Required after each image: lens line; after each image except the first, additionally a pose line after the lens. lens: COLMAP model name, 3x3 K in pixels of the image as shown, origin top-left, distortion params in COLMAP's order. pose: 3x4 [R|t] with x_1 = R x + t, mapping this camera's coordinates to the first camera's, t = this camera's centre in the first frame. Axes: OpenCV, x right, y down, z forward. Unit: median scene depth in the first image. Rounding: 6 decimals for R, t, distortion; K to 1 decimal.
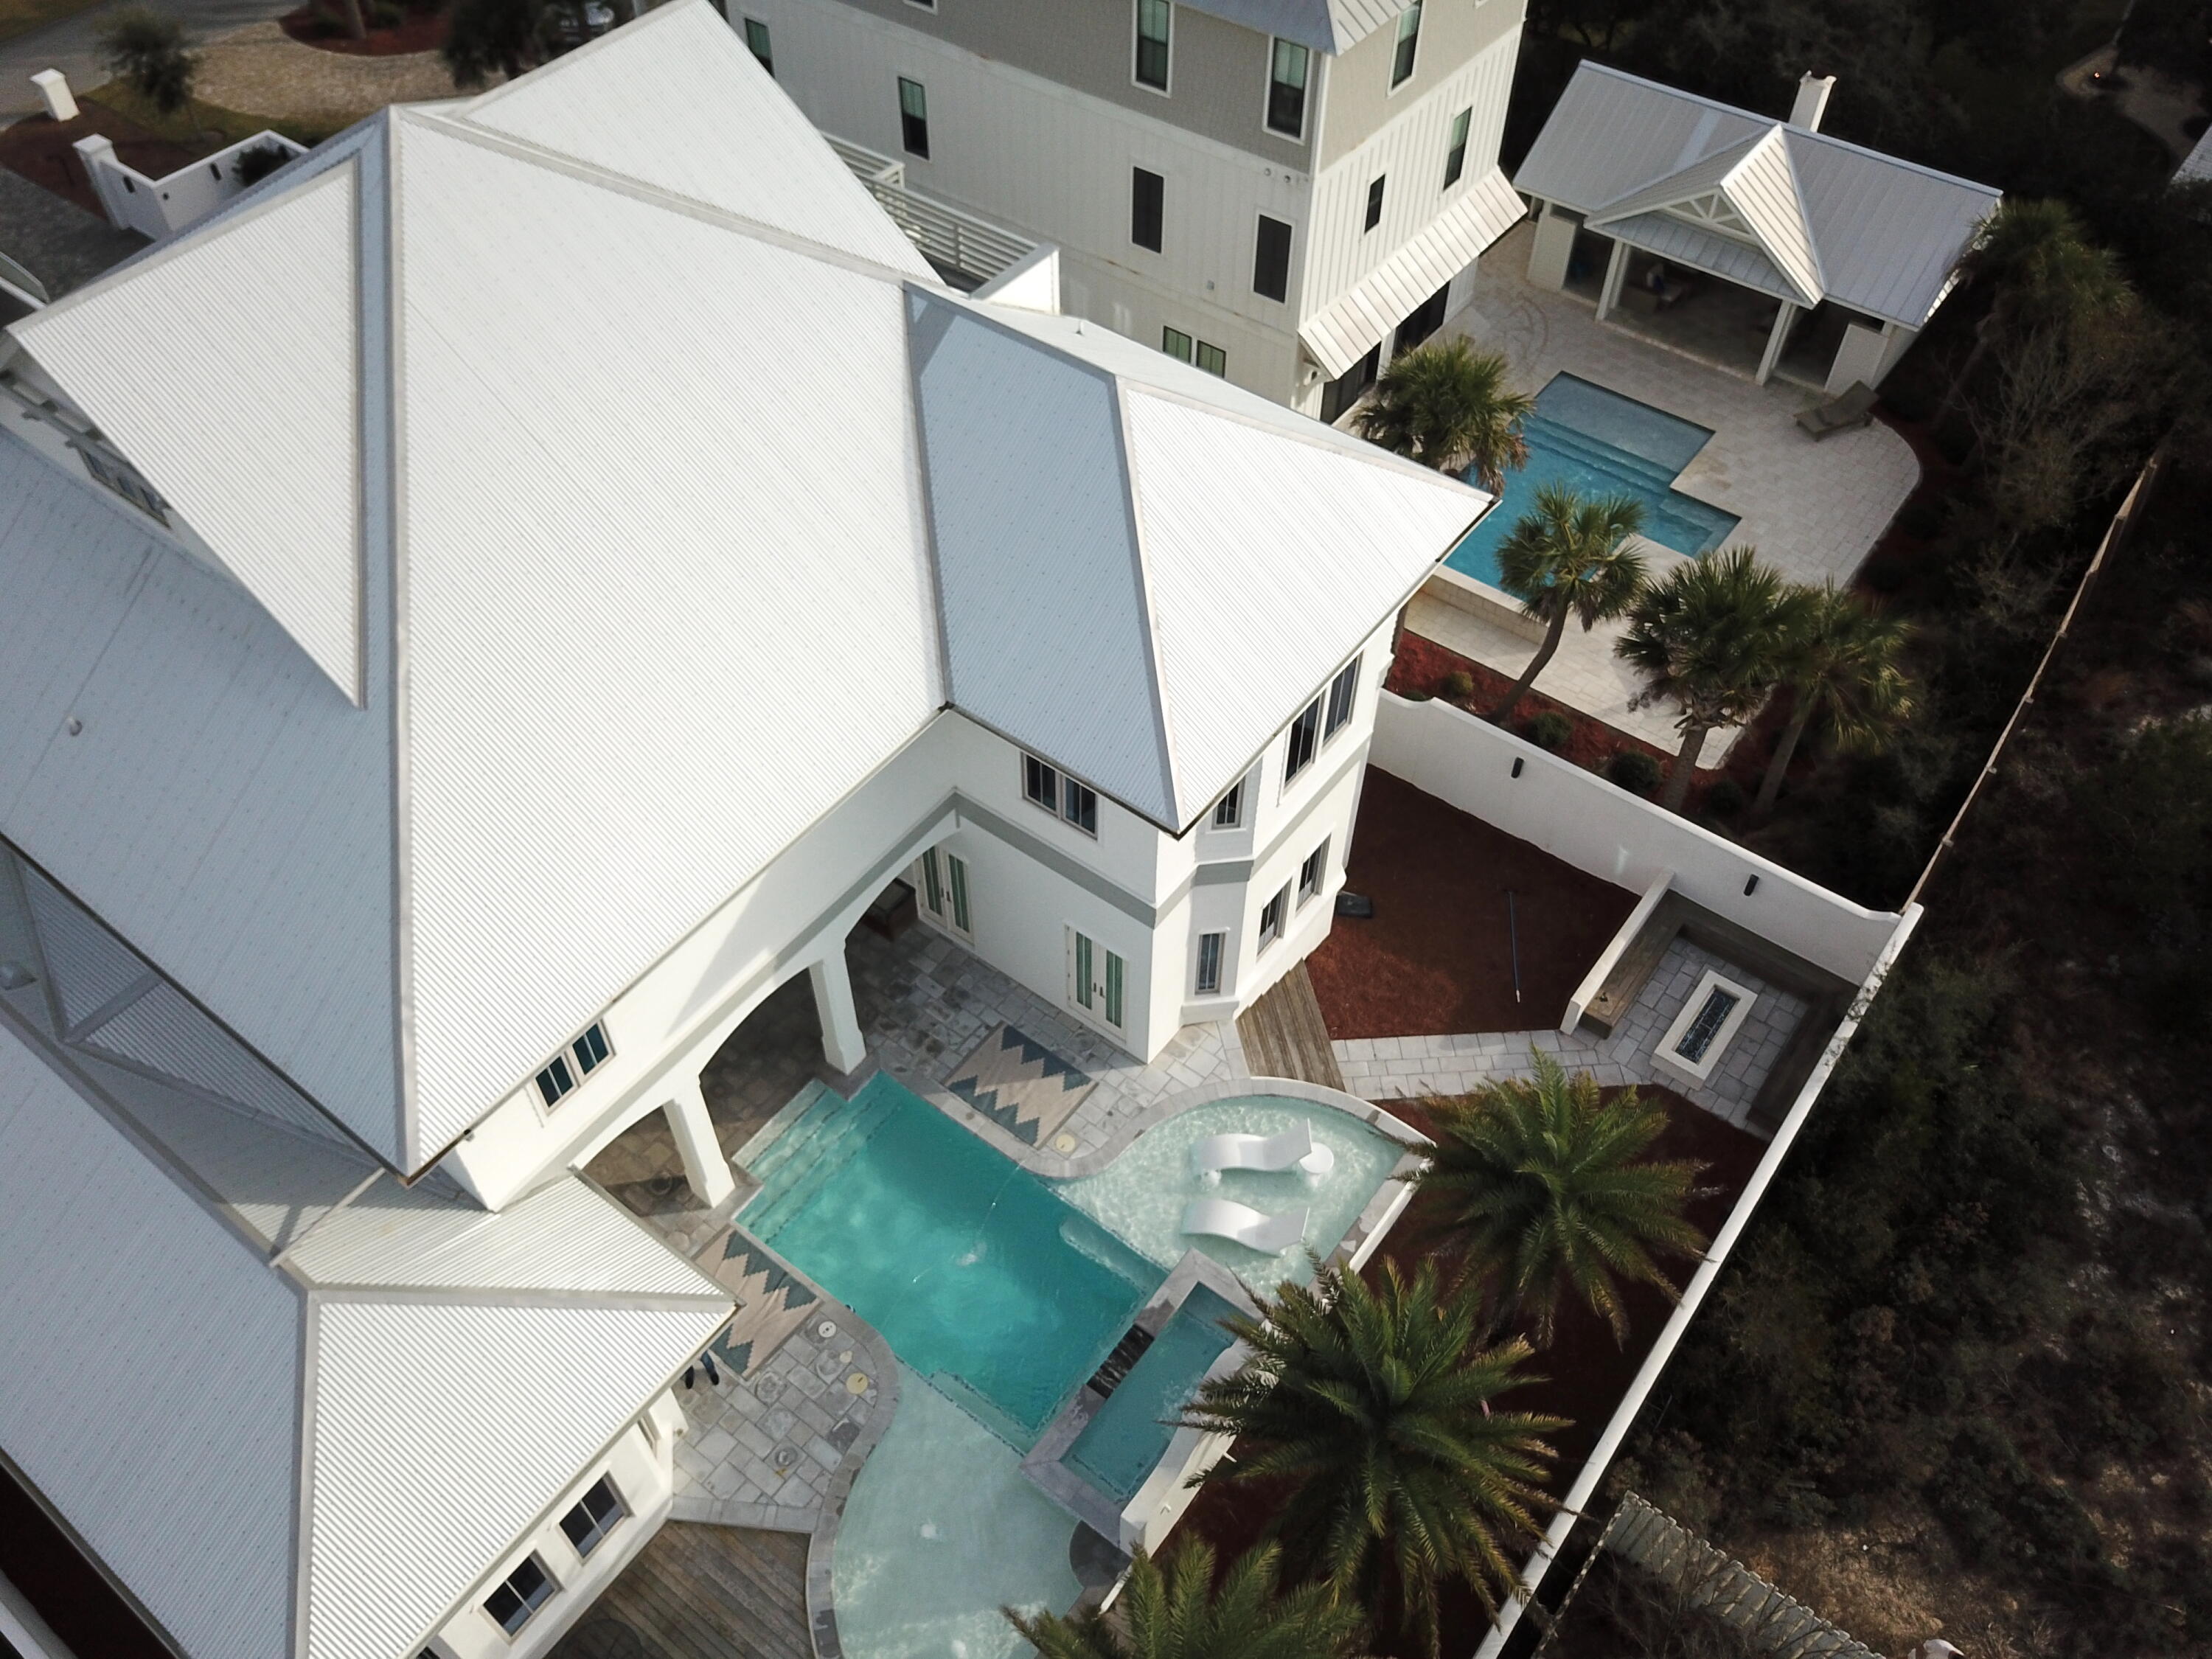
lens RADIAL K [[1714.5, 0, 1110.9], [0, 1714.5, 834.5], [0, 0, 1]] dist [0.004508, -0.001132]
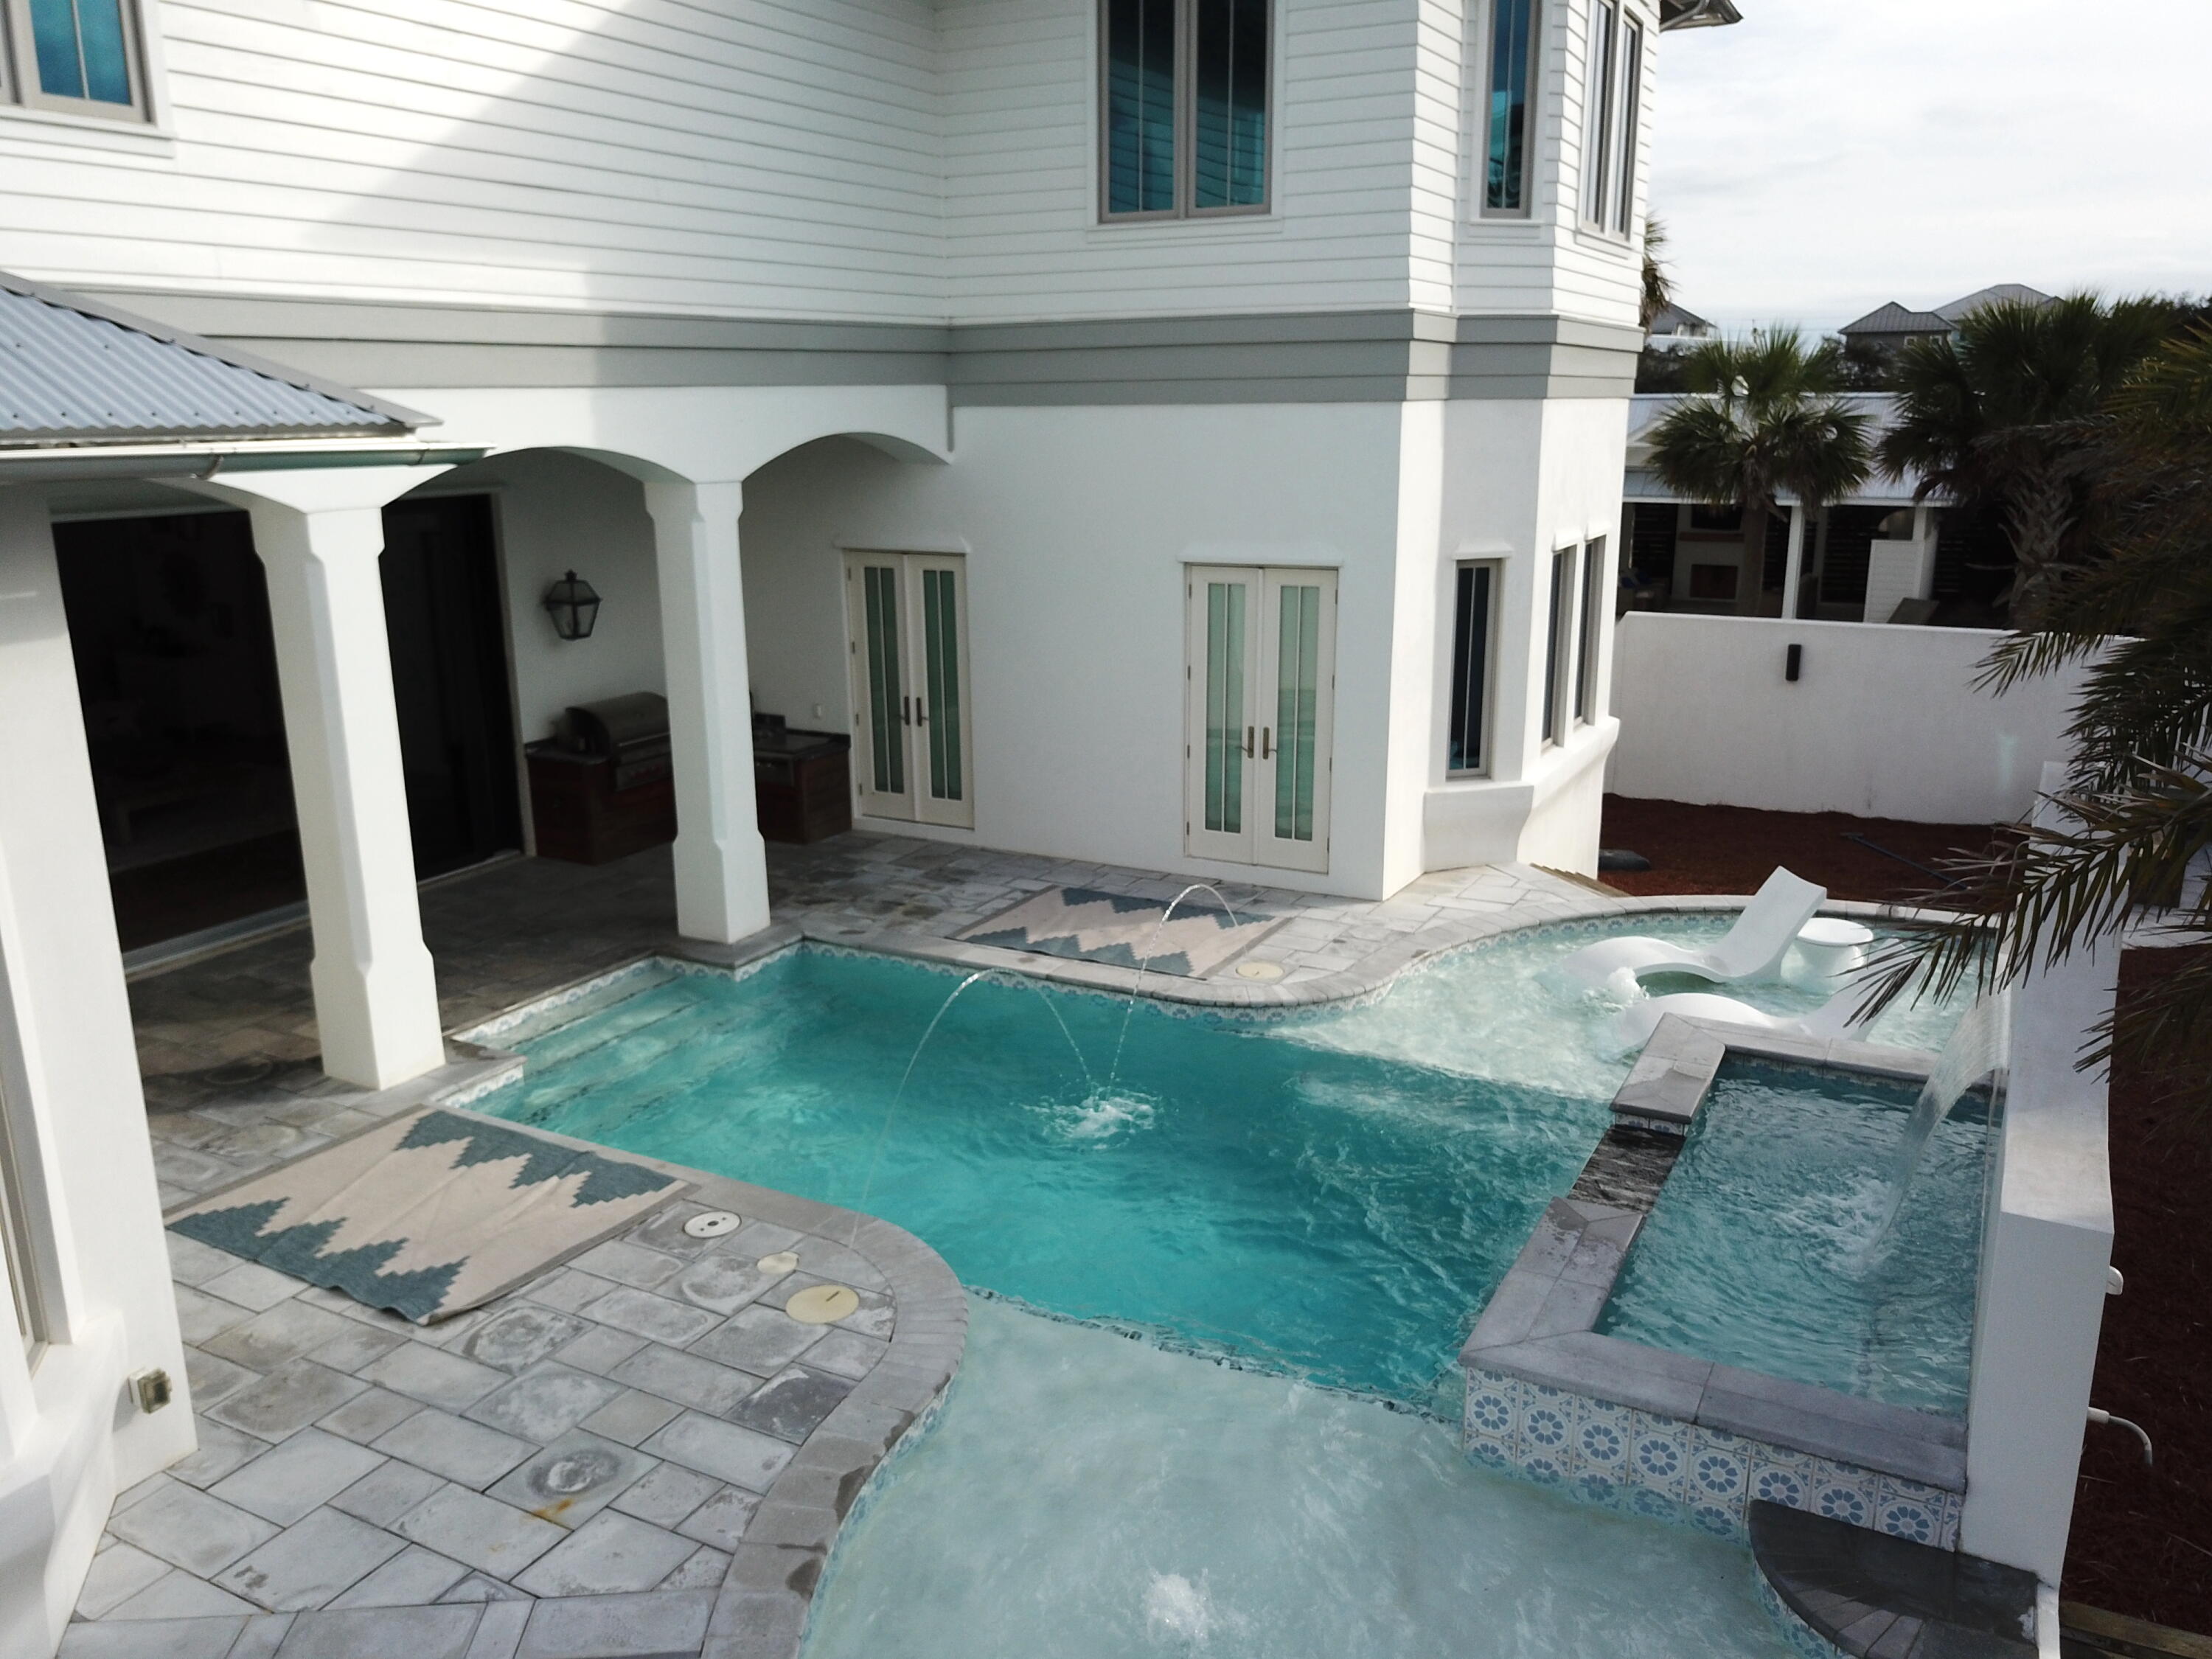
lens RADIAL K [[1714.5, 0, 1094.9], [0, 1714.5, 836.2], [0, 0, 1]] dist [0.004508, -0.001132]
pose [[0.988733, -0.053189, 0.139919, -0.130277], [0.123061, 0.820998, -0.557511, 0.400629], [-0.085220, 0.568448, 0.818293, 0.662485]]
